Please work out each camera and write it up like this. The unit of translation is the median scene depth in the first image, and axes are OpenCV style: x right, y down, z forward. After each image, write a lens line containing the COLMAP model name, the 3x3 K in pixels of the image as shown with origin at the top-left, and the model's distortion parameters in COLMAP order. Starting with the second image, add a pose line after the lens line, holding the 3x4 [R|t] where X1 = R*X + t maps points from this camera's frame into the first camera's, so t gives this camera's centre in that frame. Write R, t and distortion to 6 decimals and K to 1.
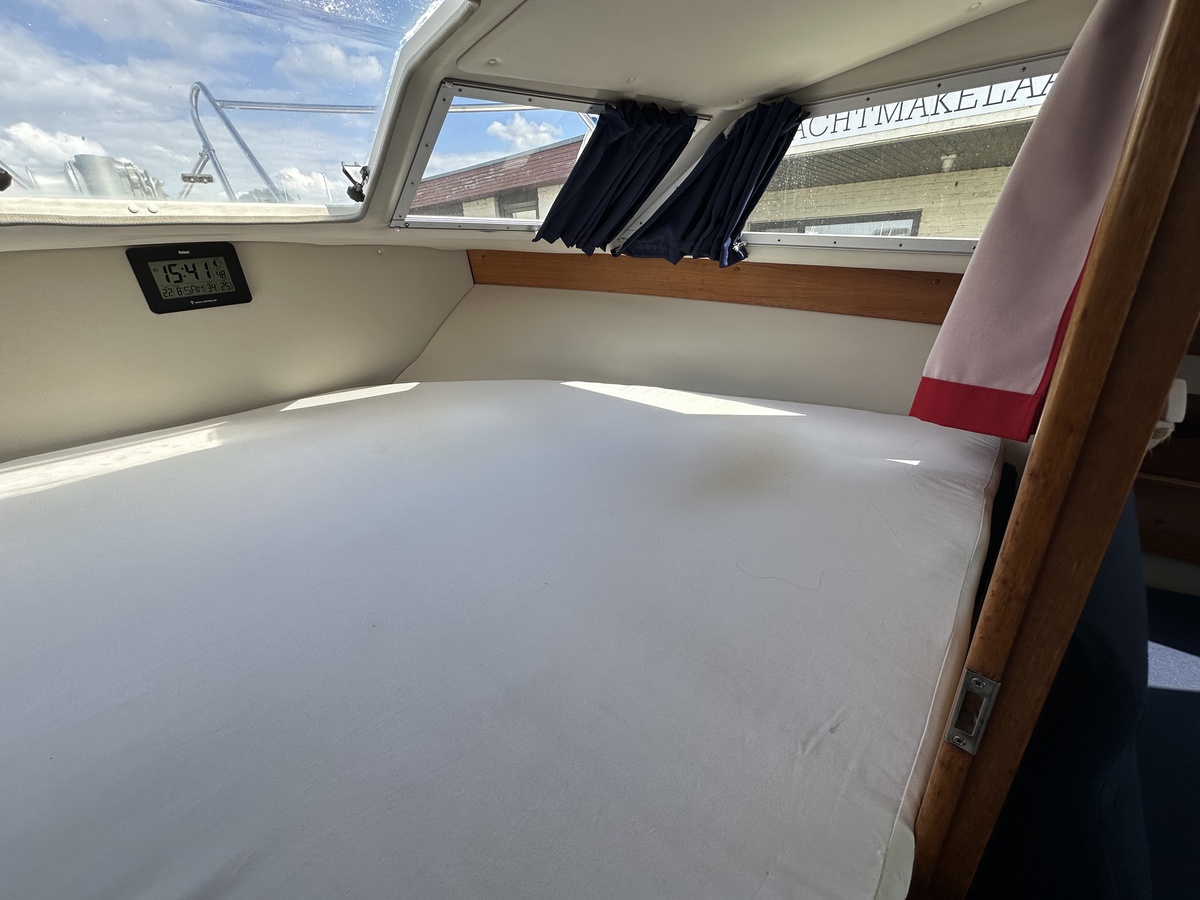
lens RADIAL K [[477.8, 0, 601.1], [0, 477.8, 449.5], [0, 0, 1]] dist [-0.004195, 0.000750]
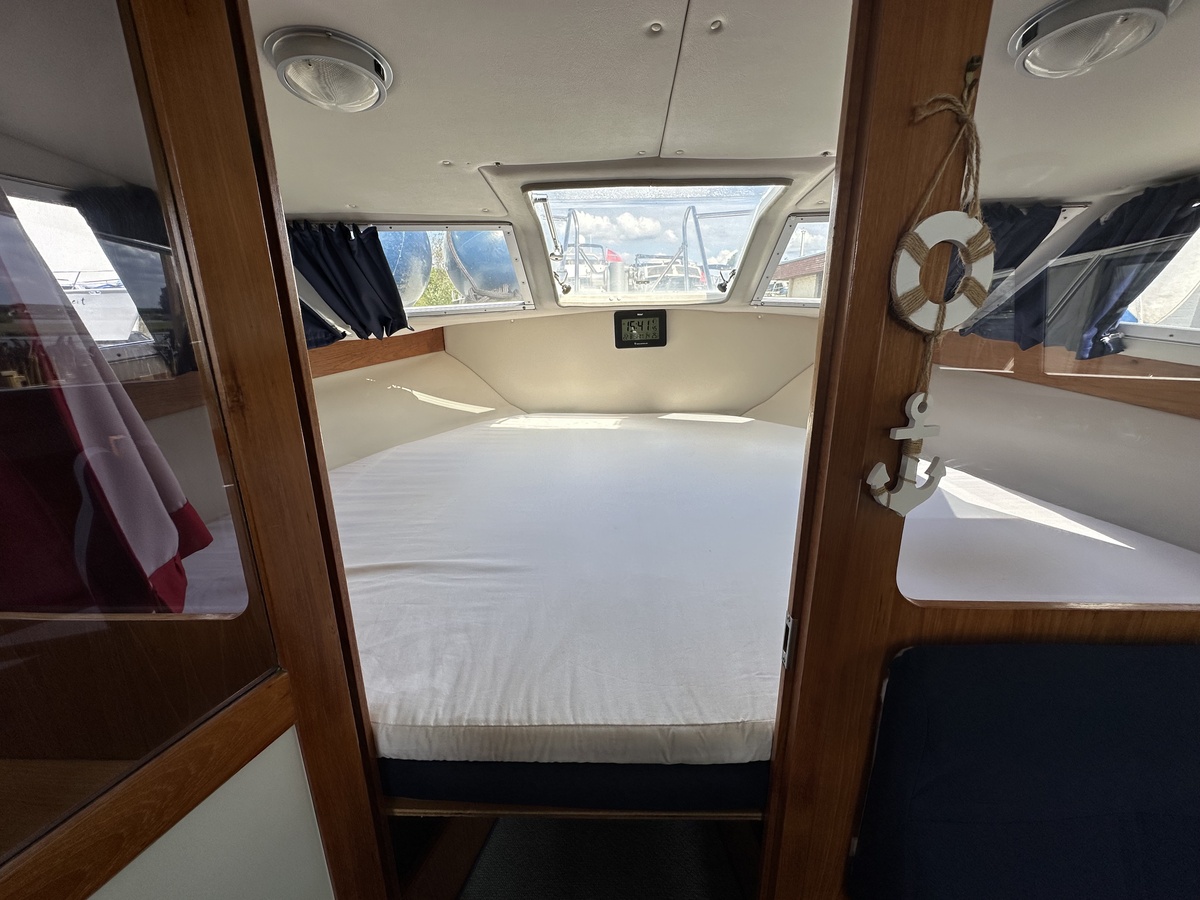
lens RADIAL K [[477.8, 0, 602.2], [0, 477.8, 450.2], [0, 0, 1]] dist [-0.004195, 0.000750]
pose [[0.668345, 0.244748, -0.702434, 0.327050], [-0.305892, 0.951210, 0.040381, 0.011621], [0.678045, 0.187880, 0.710603, -0.189763]]
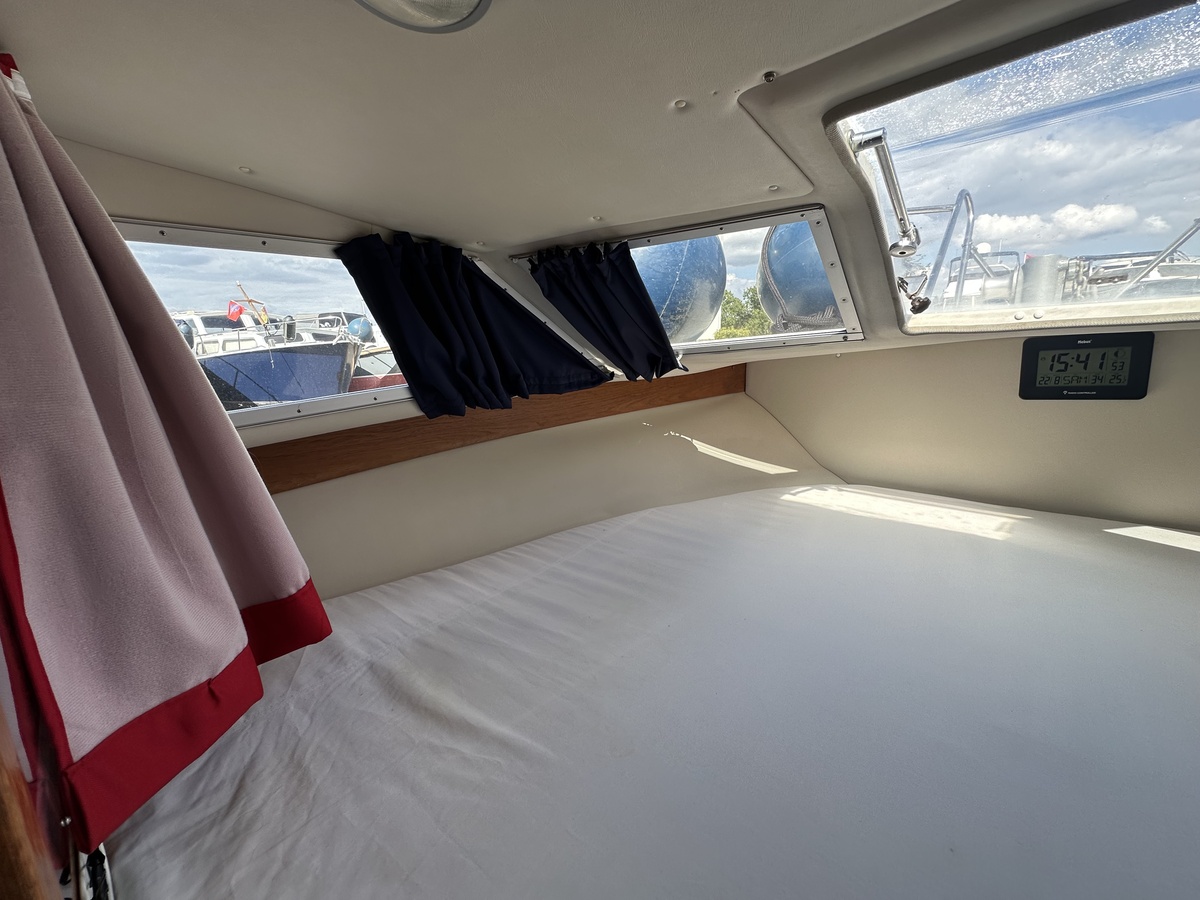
lens RADIAL K [[477.8, 0, 603.5], [0, 477.8, 450.1], [0, 0, 1]] dist [-0.004195, 0.000750]
pose [[0.043835, 0.246007, -0.968276, 0.039299], [-0.353731, 0.910243, 0.215248, -0.087560], [0.934320, 0.333074, 0.126921, 0.070286]]
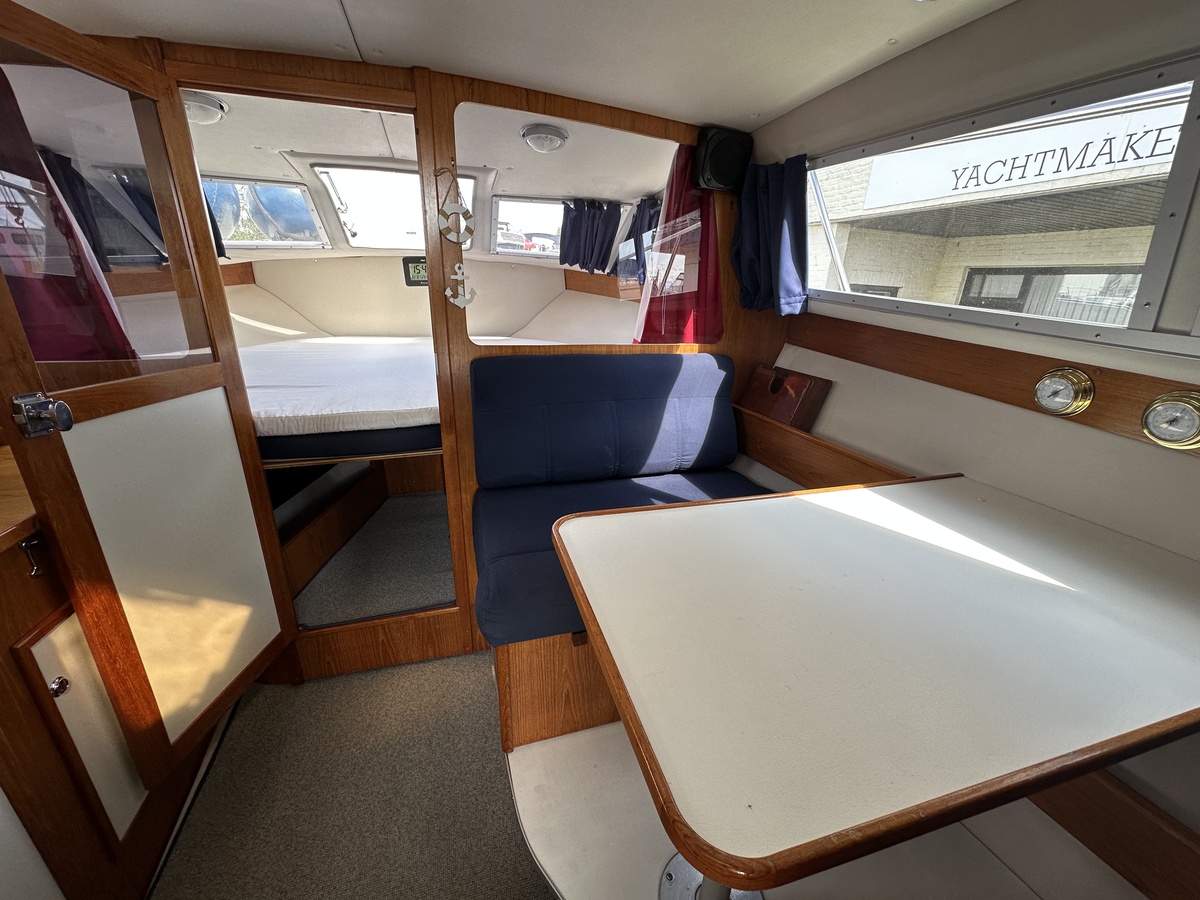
lens RADIAL K [[477.8, 0, 601.0], [0, 477.8, 450.3], [0, 0, 1]] dist [-0.004195, 0.000750]
pose [[0.866864, 0.227268, -0.443729, 1.044707], [-0.250028, 0.968210, 0.007444, 0.223969], [0.431315, 0.104492, 0.896130, -0.554773]]
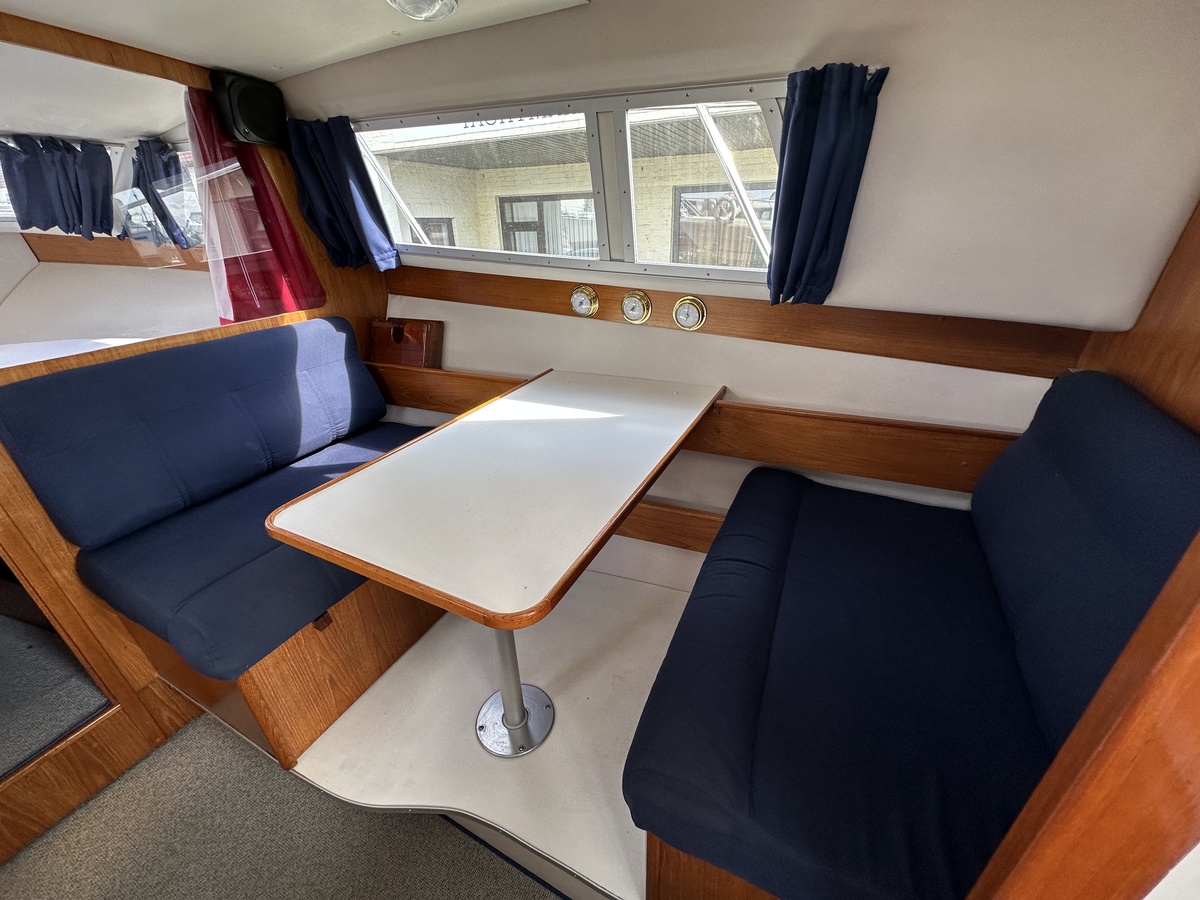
lens RADIAL K [[477.8, 0, 600.8], [0, 477.8, 450.7], [0, 0, 1]] dist [-0.004195, 0.000750]
pose [[0.956121, -0.119670, 0.267416, 1.001059], [0.103461, 0.991880, 0.073955, 0.241633], [-0.274095, -0.043043, 0.960739, -0.739824]]
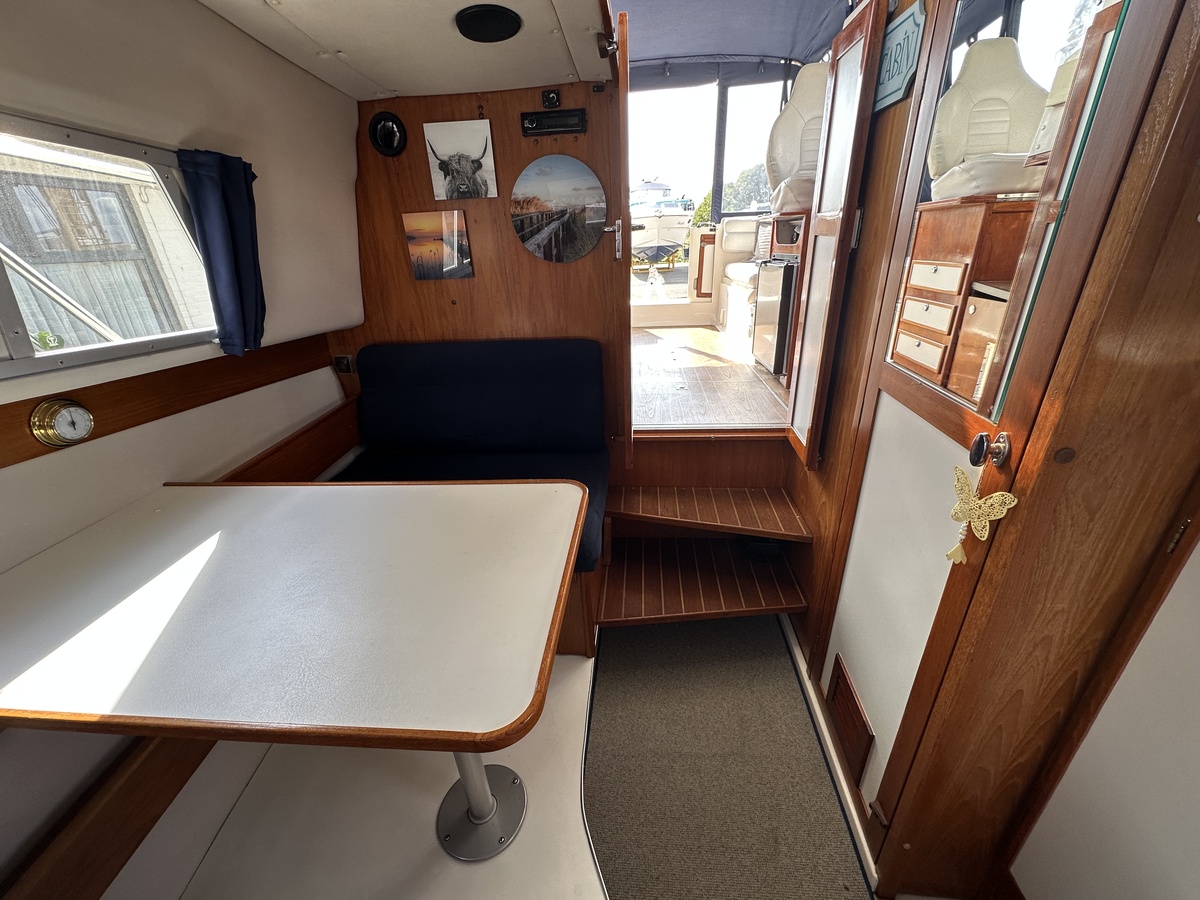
lens RADIAL K [[477.8, 0, 597.4], [0, 477.8, 449.5], [0, 0, 1]] dist [-0.004195, 0.000750]
pose [[-0.618361, -0.251057, 0.744715, 0.437571], [0.364755, 0.747674, 0.554921, -0.043404], [-0.696121, 0.614780, -0.370758, -0.020797]]
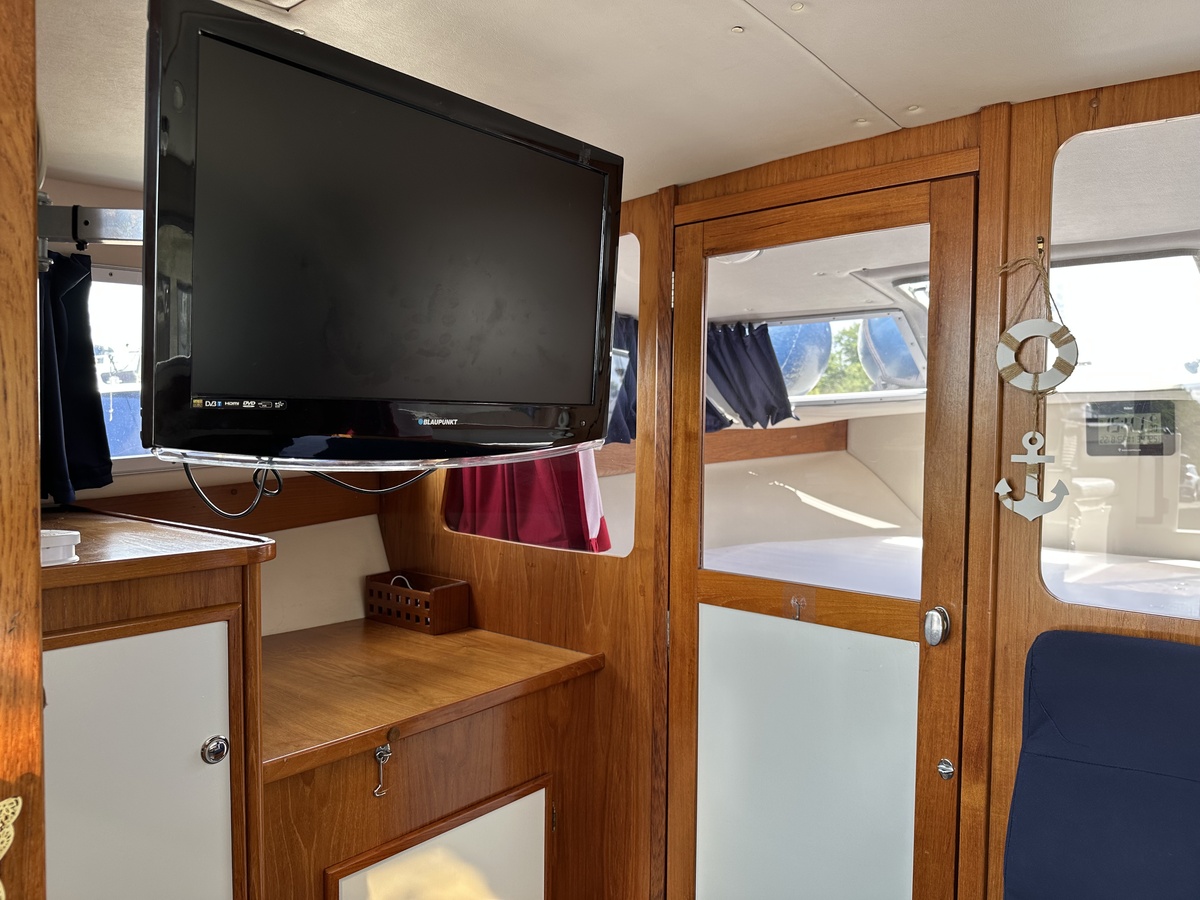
lens RADIAL K [[848.1, 0, 589.4], [0, 848.1, 456.1], [0, 0, 1]] dist [0.052589, -0.068228]
pose [[0.044750, 0.086384, -0.995256, 1.097801], [-0.391427, 0.918112, 0.062088, 0.066687], [0.919120, 0.386792, 0.074899, -0.287857]]
